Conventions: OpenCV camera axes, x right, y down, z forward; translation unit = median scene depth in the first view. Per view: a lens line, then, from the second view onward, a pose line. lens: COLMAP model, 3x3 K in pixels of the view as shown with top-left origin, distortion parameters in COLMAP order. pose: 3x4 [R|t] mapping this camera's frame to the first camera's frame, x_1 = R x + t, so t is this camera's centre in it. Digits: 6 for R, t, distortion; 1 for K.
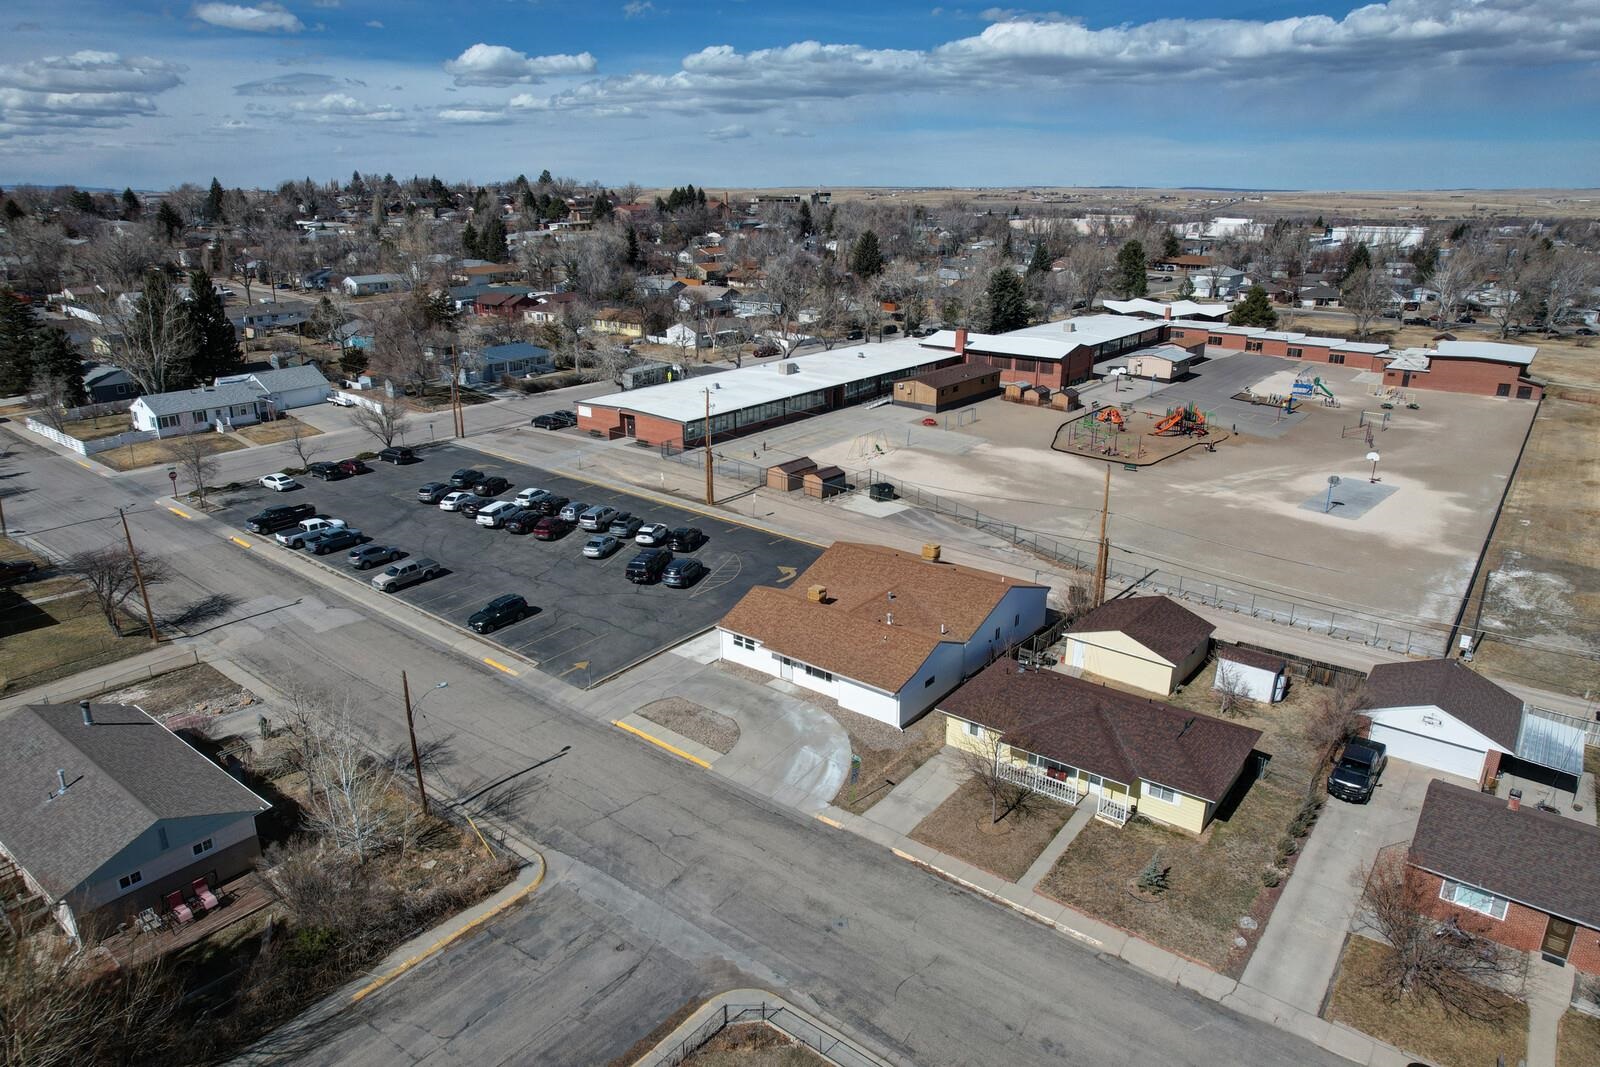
lens RADIAL K [[1007.9, 0, 807.2], [0, 1007.9, 571.6], [0, 0, 1]] dist [-0.067810, 0.055239]
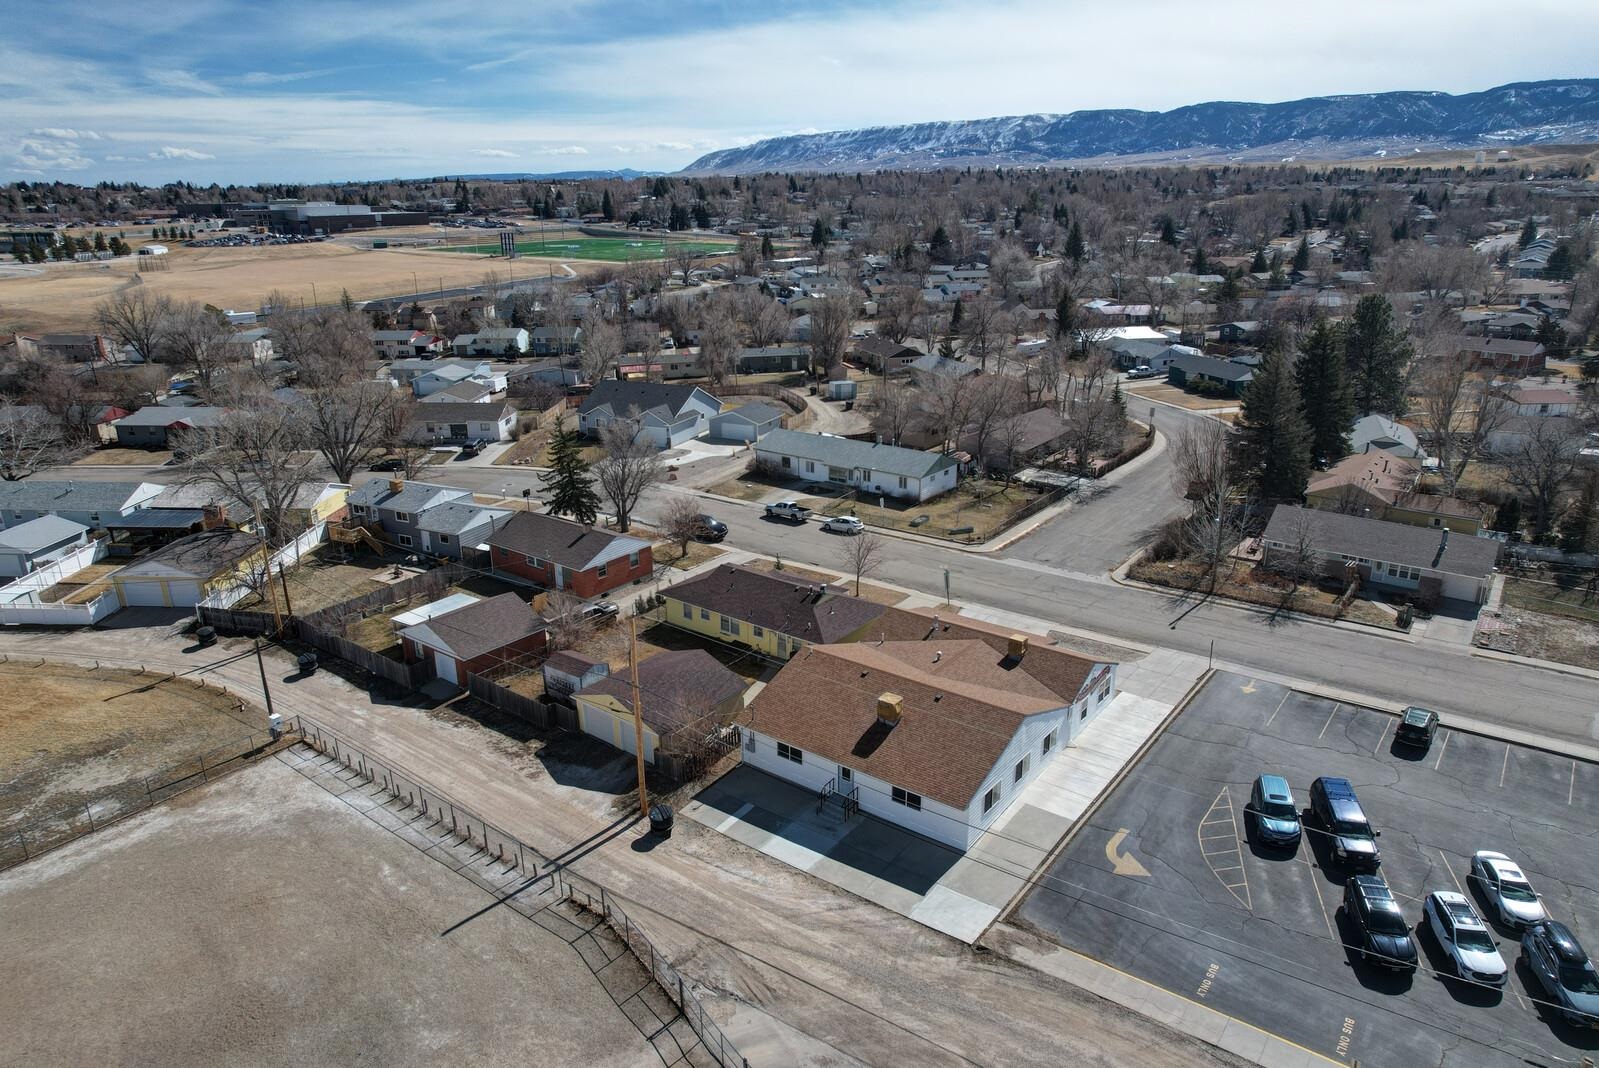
lens RADIAL K [[1007.3, 0, 806.7], [0, 1007.3, 572.1], [0, 0, 1]] dist [-0.067810, 0.055239]
pose [[-0.999958, 0.008813, -0.002358, 0.209366], [0.005047, 0.749710, 0.661747, -0.643670], [0.007600, 0.661708, -0.749723, 1.665391]]
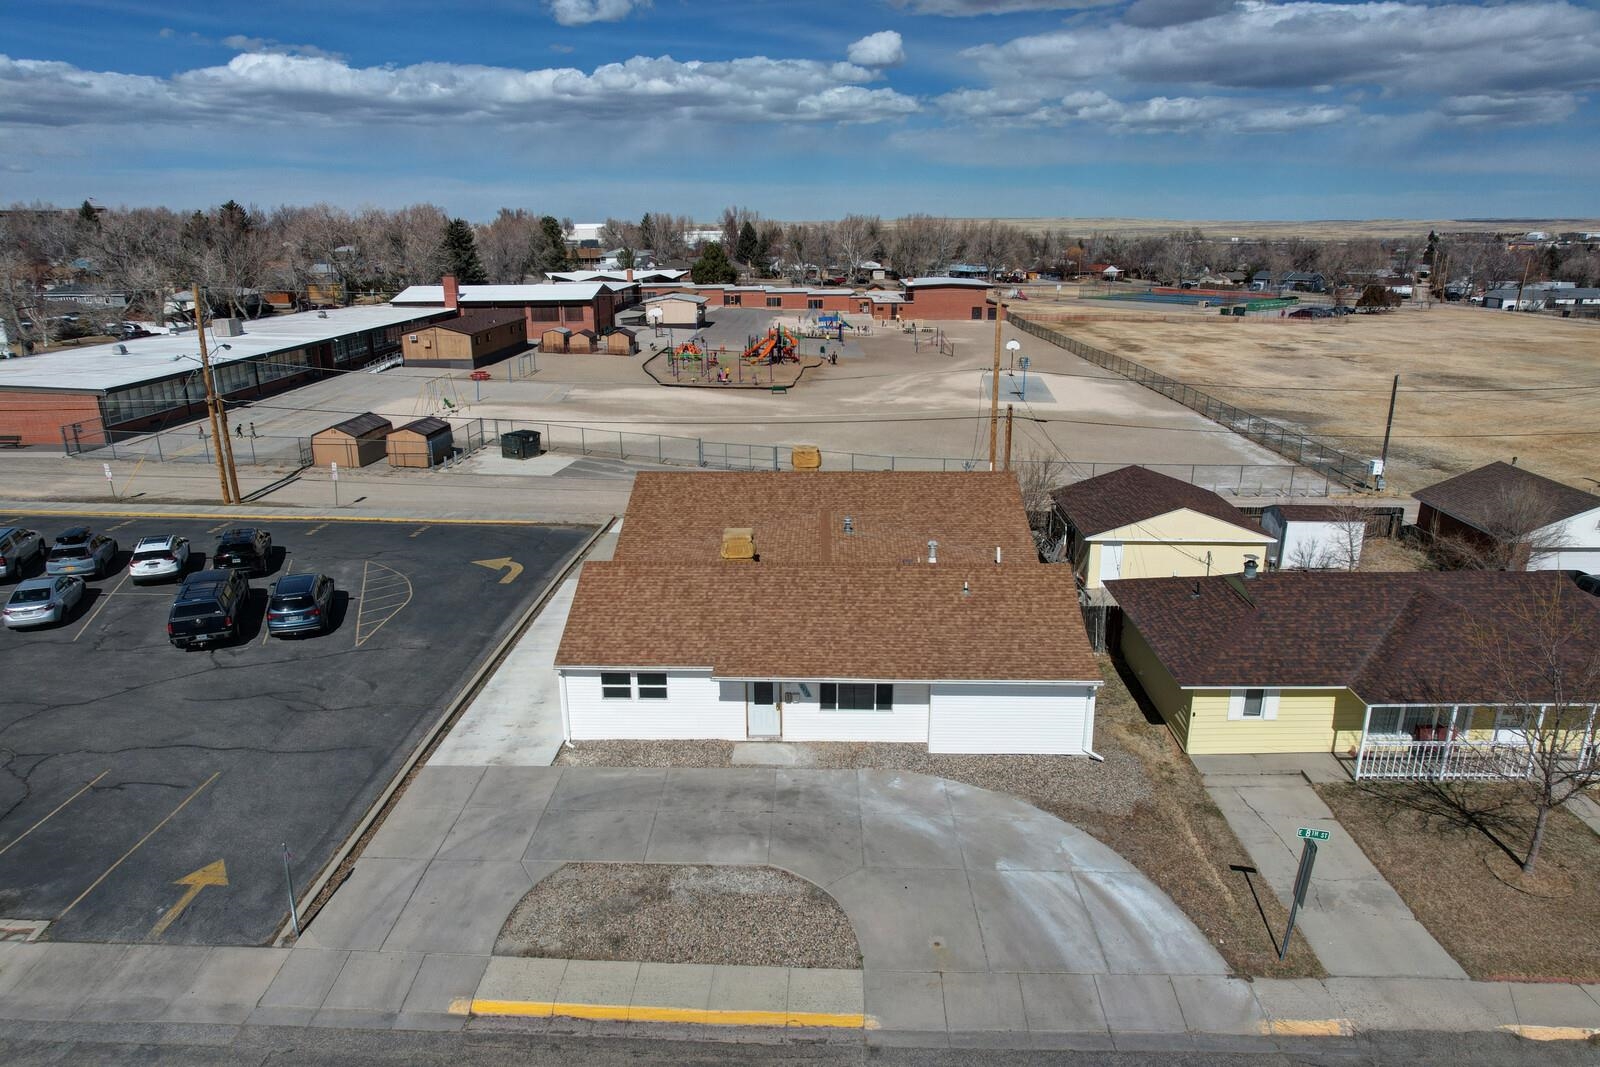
lens RADIAL K [[1007.9, 0, 807.2], [0, 1007.9, 571.6], [0, 0, 1]] dist [-0.067810, 0.055239]
pose [[0.805508, -0.198530, 0.558339, -0.229014], [0.217421, 0.975513, 0.033196, 0.025711], [-0.551258, 0.094655, 0.828948, 0.606616]]
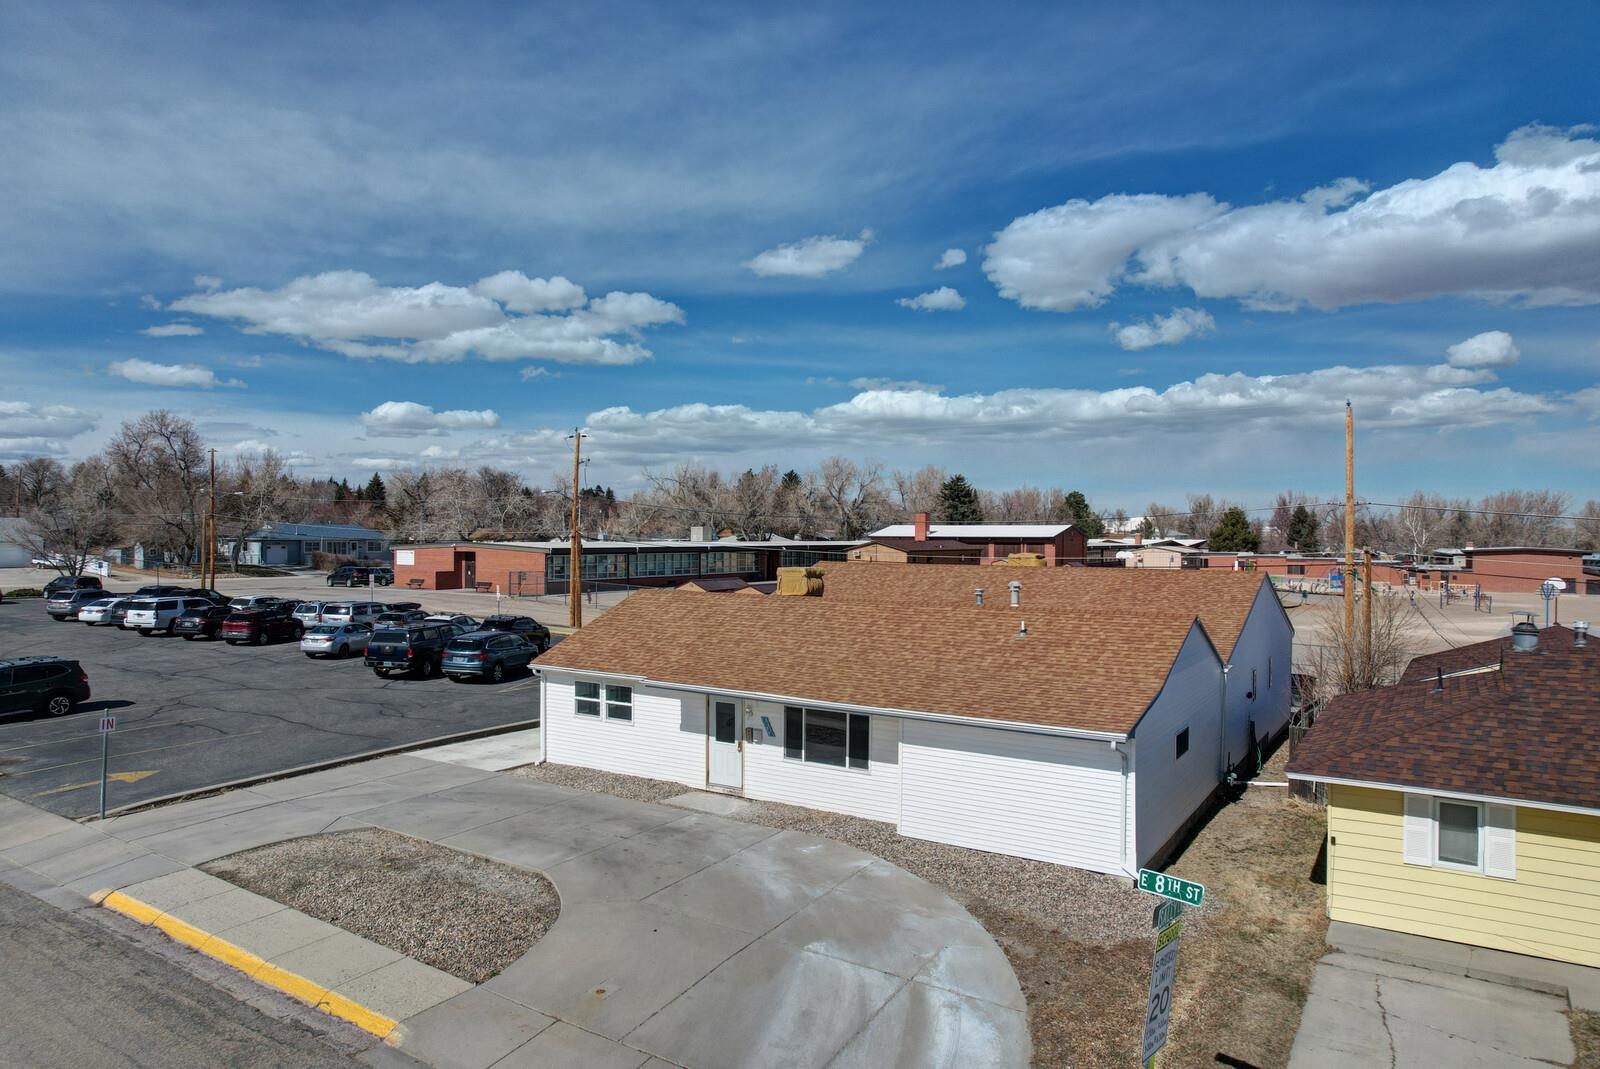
lens RADIAL K [[1014.6, 0, 803.8], [0, 1014.6, 551.1], [0, 0, 1]] dist [-0.082798, 0.078681]
pose [[0.996190, 0.003098, 0.087157, -0.023021], [0.027210, 0.938443, -0.344360, 0.145897], [-0.082858, 0.345419, 0.934783, 0.637506]]
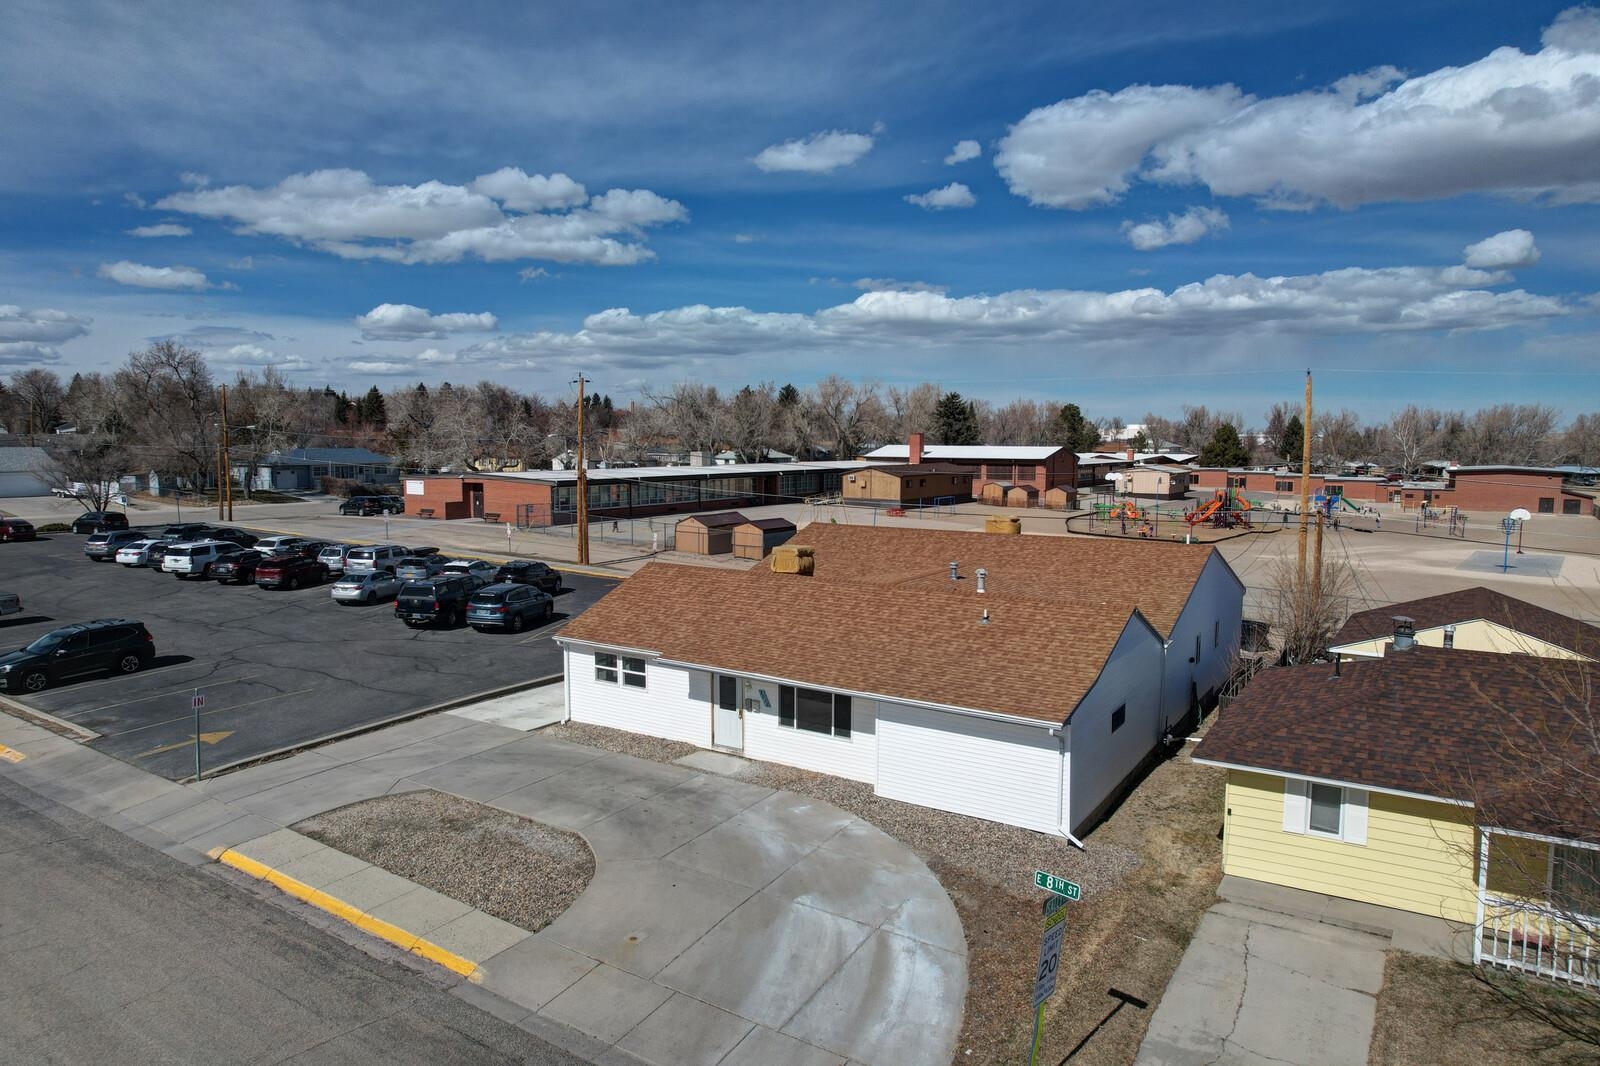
lens RADIAL K [[1014.6, 0, 803.8], [0, 1014.6, 549.6], [0, 0, 1]] dist [-0.082798, 0.078681]
pose [[0.996030, -0.006520, 0.088776, -0.024623], [0.028839, 0.967159, -0.252531, 0.128809], [-0.084214, 0.254089, 0.963508, 0.584963]]
